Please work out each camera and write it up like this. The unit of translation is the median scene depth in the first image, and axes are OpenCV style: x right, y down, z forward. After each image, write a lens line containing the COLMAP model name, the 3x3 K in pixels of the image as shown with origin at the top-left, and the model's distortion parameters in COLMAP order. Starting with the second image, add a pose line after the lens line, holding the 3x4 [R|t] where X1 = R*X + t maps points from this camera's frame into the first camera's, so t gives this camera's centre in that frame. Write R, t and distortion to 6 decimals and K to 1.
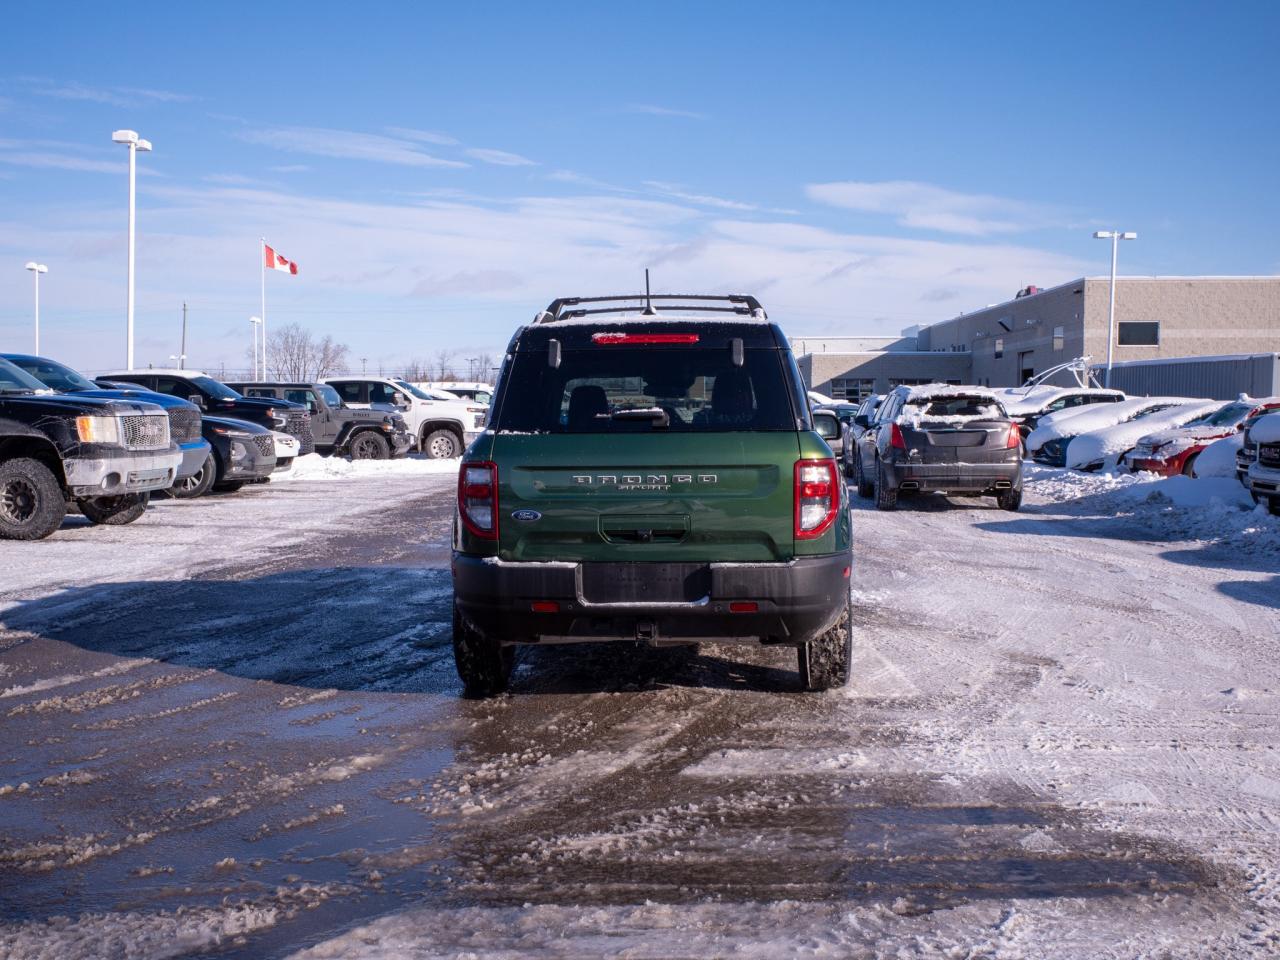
lens RADIAL K [[1546.4, 0, 683.8], [0, 1546.4, 481.5], [0, 0, 1]] dist [-0.056673, 0.033171]
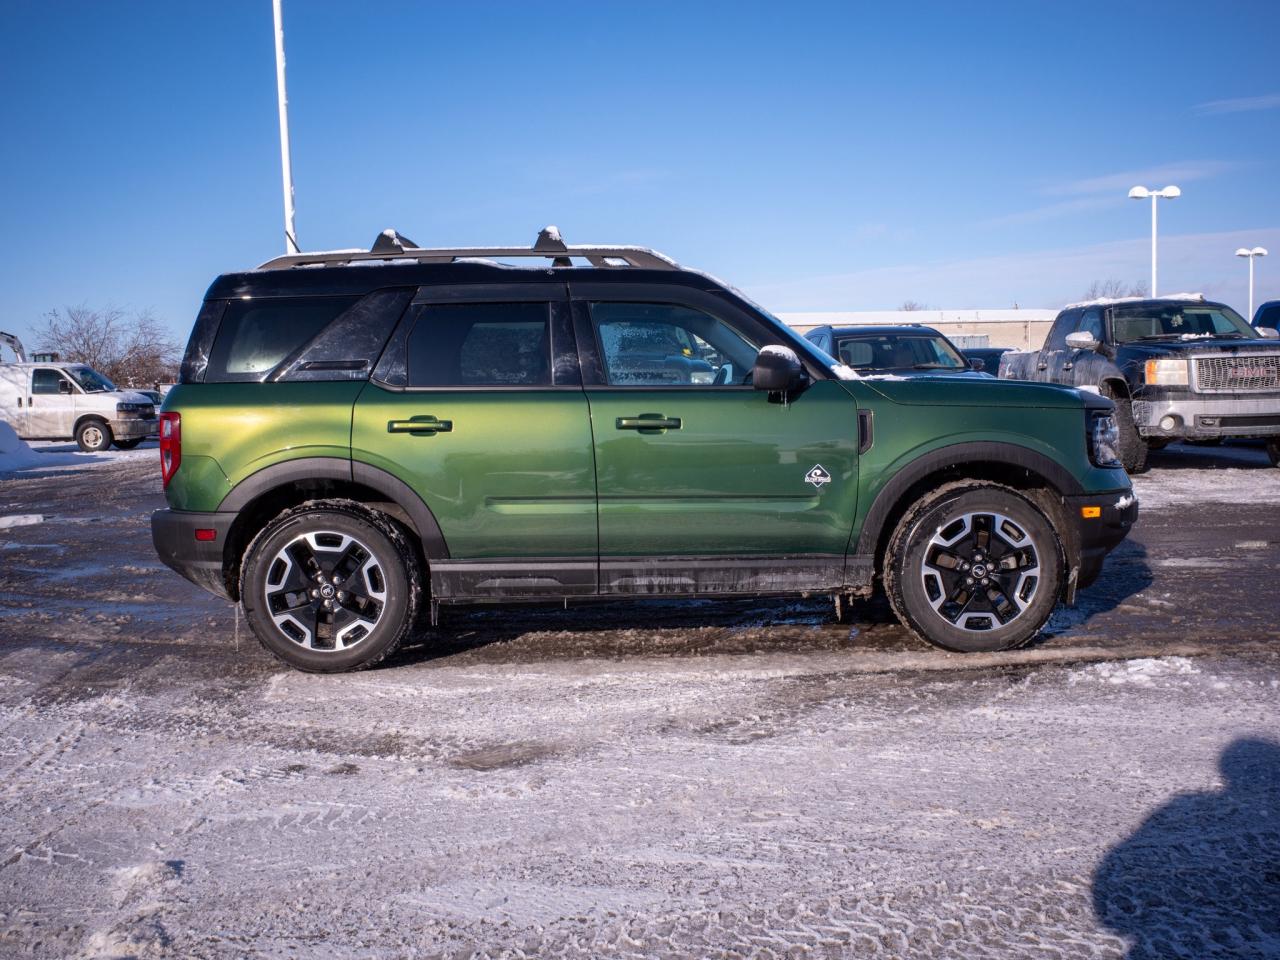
lens RADIAL K [[1207.0, 0, 640.0], [0, 1207.0, 480.0], [0, 0, 1]] dist [-0.052609, 0.004272]
pose [[0.002814, 0.085002, -0.996377, 0.759970], [-0.023726, 0.996106, 0.084912, -0.038690], [0.999715, 0.023401, 0.004820, 1.157879]]
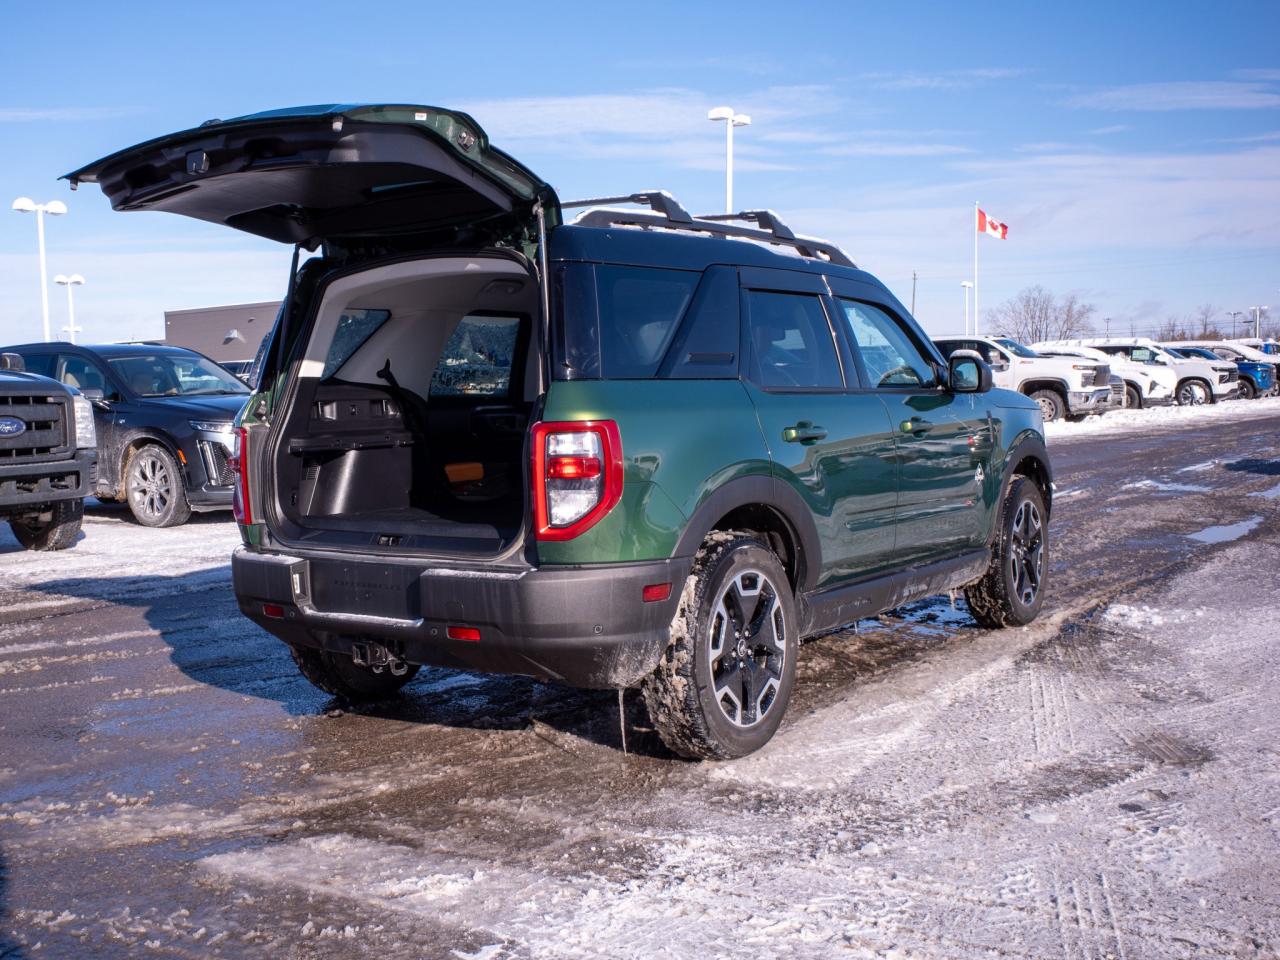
lens RADIAL K [[1442.8, 0, 441.8], [0, 1442.8, 480.5], [0, 0, 1]] dist [-0.062021, 0.075228]
pose [[0.774936, 0.017934, -0.631785, 0.389485], [-0.001832, 0.999657, 0.026130, -0.004728], [0.632037, -0.019092, 0.774703, 0.427240]]
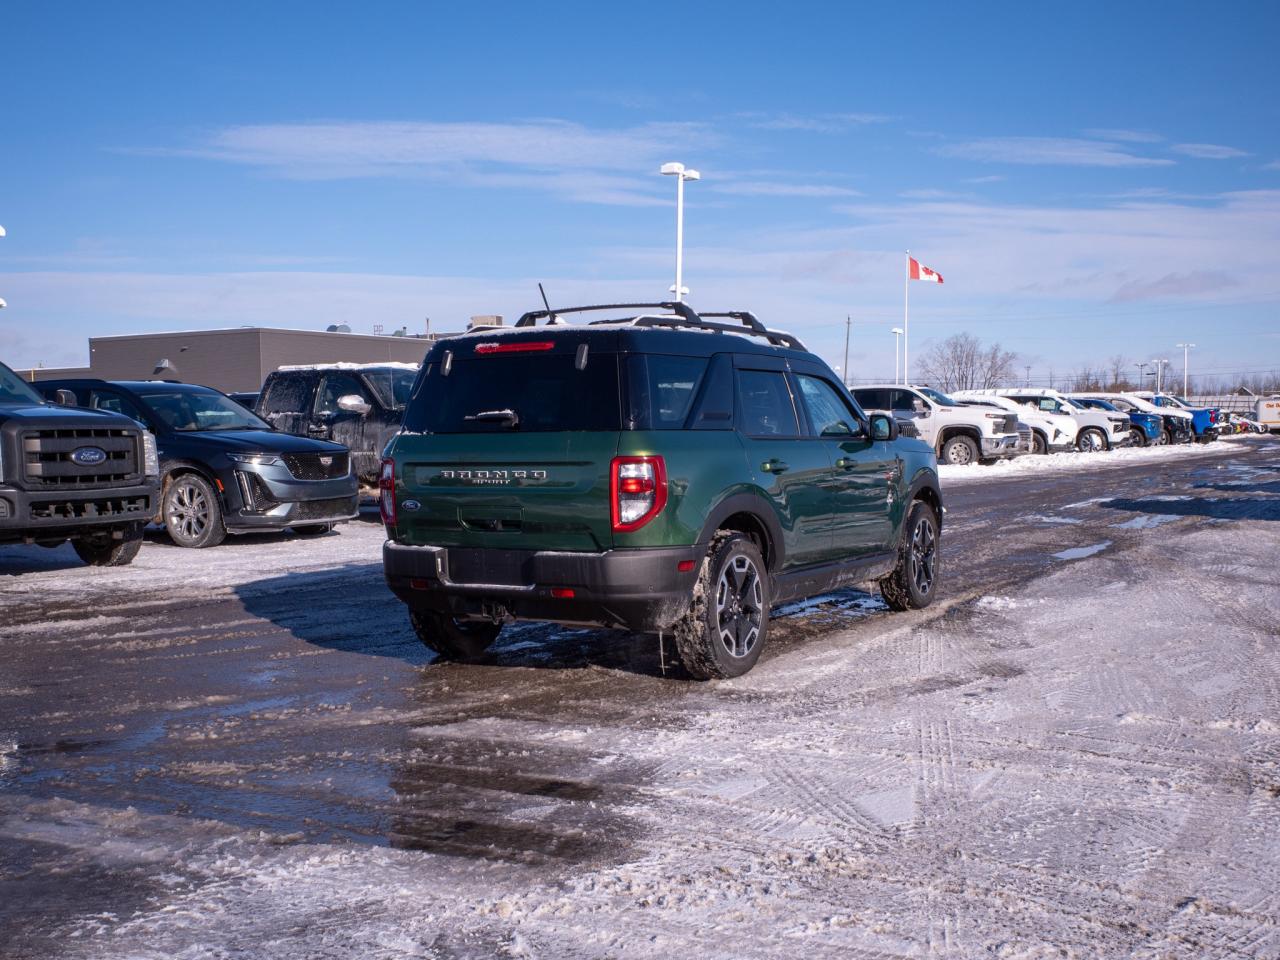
lens RADIAL K [[1536.9, 0, 640.3], [0, 1536.9, 541.6], [0, 0, 1]] dist [-0.066856, 0.030513]
pose [[0.877583, 0.029040, -0.478545, 0.527639], [-0.012807, 0.999228, 0.037151, 0.003962], [0.479254, -0.026474, 0.877277, 0.070525]]
